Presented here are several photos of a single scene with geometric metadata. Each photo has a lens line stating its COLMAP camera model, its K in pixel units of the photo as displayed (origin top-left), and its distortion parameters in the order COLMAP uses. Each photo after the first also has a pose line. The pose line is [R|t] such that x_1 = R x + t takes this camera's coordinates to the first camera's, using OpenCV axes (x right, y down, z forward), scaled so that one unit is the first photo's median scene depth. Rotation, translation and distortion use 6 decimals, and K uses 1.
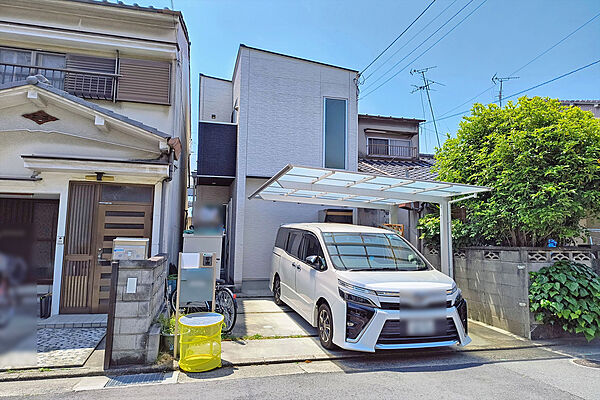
lens RADIAL K [[403.1, 0, 300.9], [0, 403.1, 202.0], [0, 0, 1]] dist [0.033526, -0.038764]
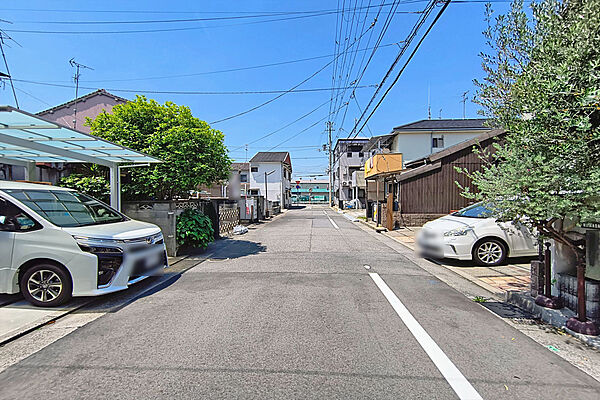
lens RADIAL K [[280.6, 0, 298.8], [0, 280.6, 201.0], [0, 0, 1]] dist [0.002003, 0.001382]
pose [[0.300427, -0.023749, 0.953509, -0.338962], [-0.085517, 0.994993, 0.051727, 0.014250], [-0.949963, -0.097081, 0.296892, 0.203861]]
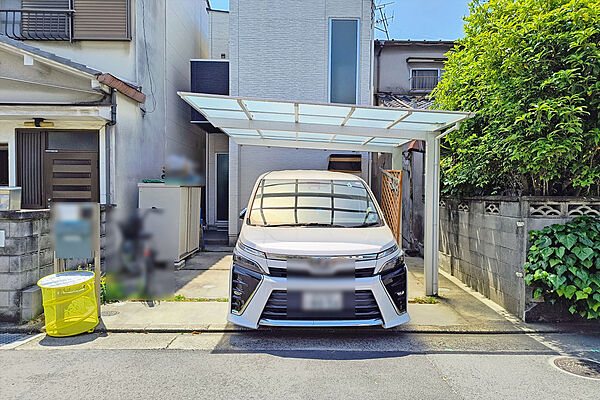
lens RADIAL K [[403.1, 0, 303.2], [0, 403.1, 209.5], [0, 0, 1]] dist [0.033526, -0.038764]
pose [[0.972480, 0.005860, -0.232912, 0.327503], [0.025684, 0.990894, 0.132171, 0.029053], [0.231566, -0.134515, 0.963474, 0.215460]]
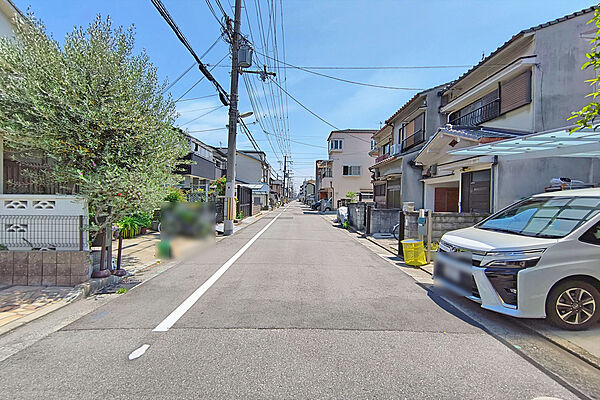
lens RADIAL K [[280.6, 0, 301.9], [0, 280.6, 201.0], [0, 0, 1]] dist [0.002003, 0.001382]
pose [[-0.225958, -0.009285, -0.974093, 0.915662], [0.073668, 0.996928, -0.026592, 0.061489], [0.971348, -0.077768, -0.224579, 0.576883]]
